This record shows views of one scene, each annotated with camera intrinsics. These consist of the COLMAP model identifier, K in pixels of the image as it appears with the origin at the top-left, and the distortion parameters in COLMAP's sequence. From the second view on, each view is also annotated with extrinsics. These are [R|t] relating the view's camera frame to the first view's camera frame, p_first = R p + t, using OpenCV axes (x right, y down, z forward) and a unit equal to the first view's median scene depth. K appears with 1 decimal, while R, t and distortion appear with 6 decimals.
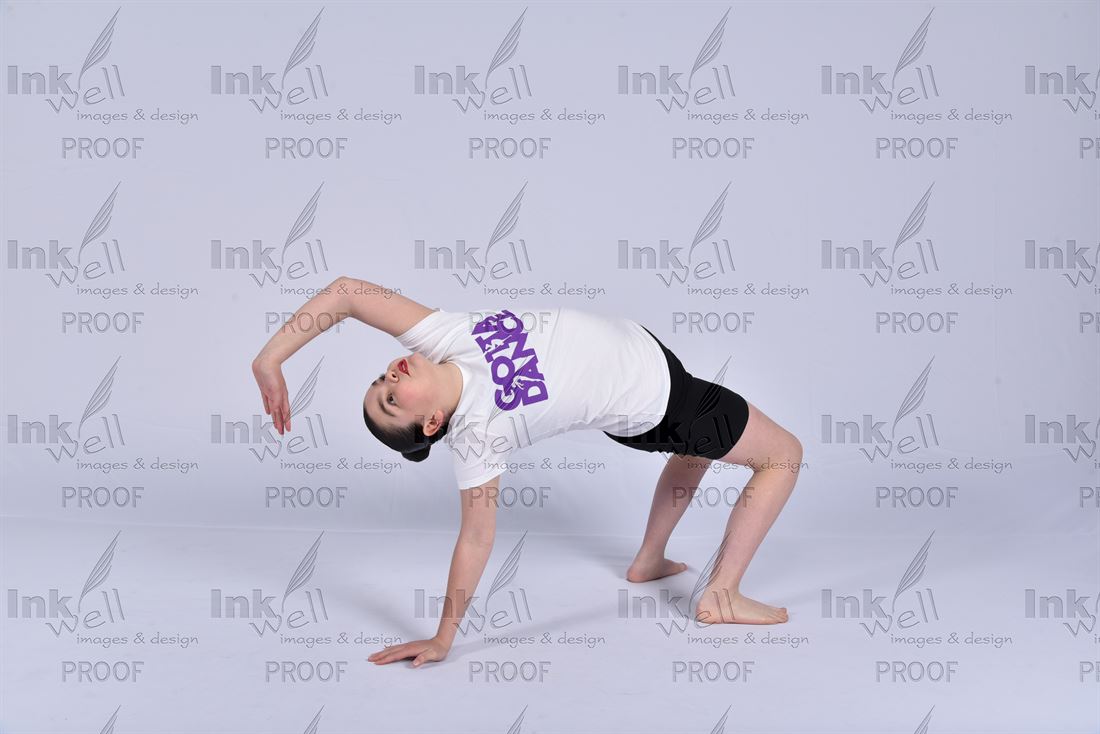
lens RADIAL K [[756.3, 0, 550.0], [0, 756.3, 367.0], [0, 0, 1]] dist [-0.000352, -0.000026]
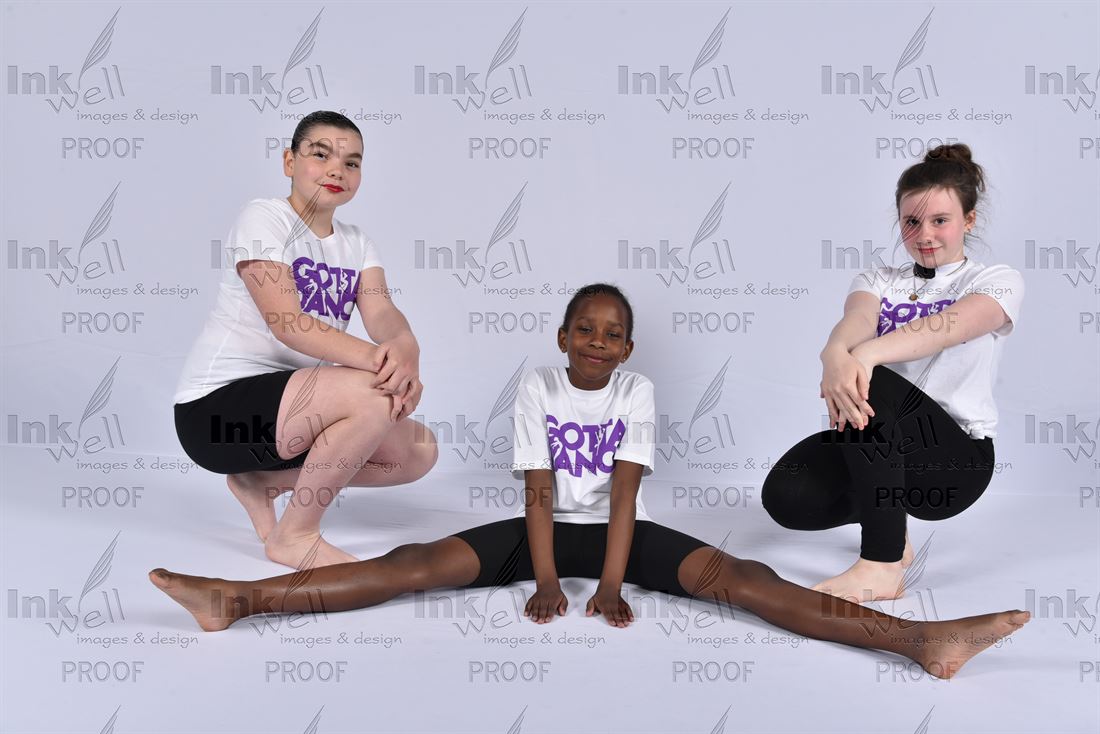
lens RADIAL K [[756.1, 0, 550.0], [0, 756.1, 367.0], [0, 0, 1]] dist [-0.001180, 0.000533]
pose [[1.000000, -0.000098, -0.000732, -0.268554], [0.000098, 1.000000, -0.000128, 0.000043], [0.000732, 0.000128, 1.000000, 0.000318]]
